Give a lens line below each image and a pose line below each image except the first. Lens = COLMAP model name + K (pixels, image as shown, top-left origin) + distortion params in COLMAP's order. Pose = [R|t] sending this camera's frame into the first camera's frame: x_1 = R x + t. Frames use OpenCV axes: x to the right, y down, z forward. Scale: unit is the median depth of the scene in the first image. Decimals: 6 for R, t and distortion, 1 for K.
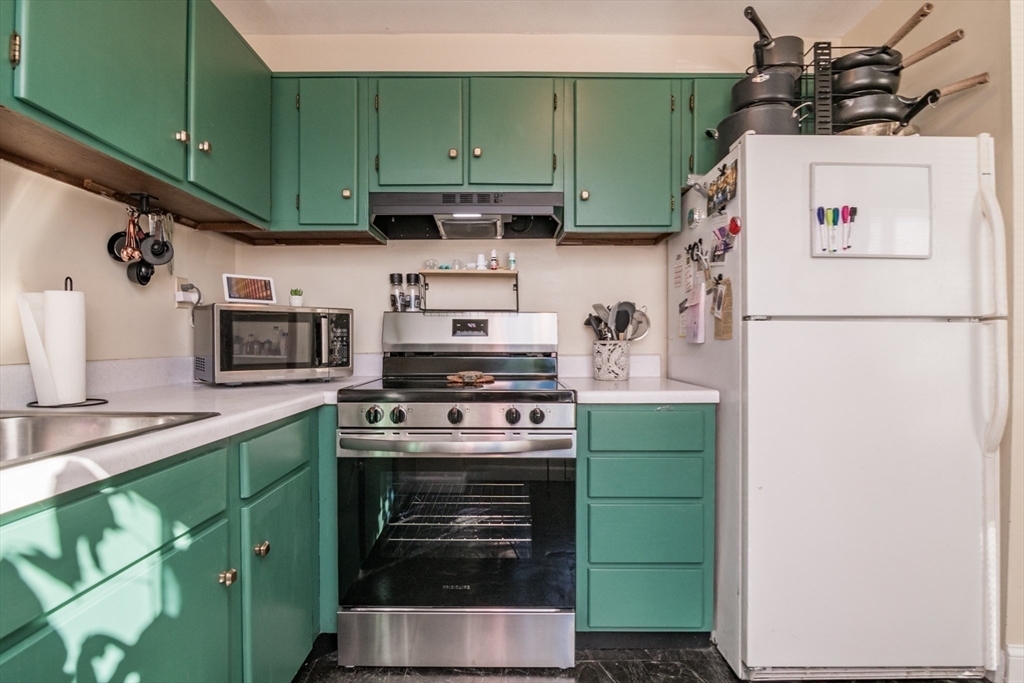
lens RADIAL K [[505.6, 0, 505.4], [0, 505.6, 342.3], [0, 0, 1]] dist [-0.001832, -0.000786]
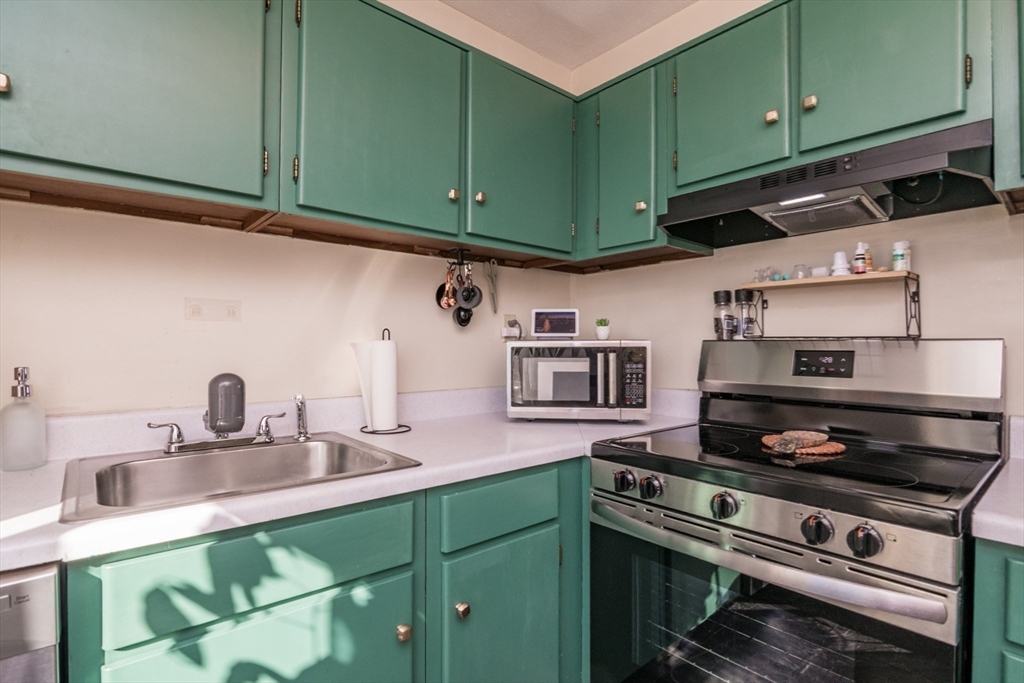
lens RADIAL K [[505.6, 0, 505.4], [0, 505.6, 342.3], [0, 0, 1]] dist [-0.001832, -0.000786]
pose [[0.645341, -0.004740, -0.763880, 0.189536], [-0.001837, 0.999968, -0.007756, -0.056679], [0.763893, 0.006409, 0.645312, 0.271730]]
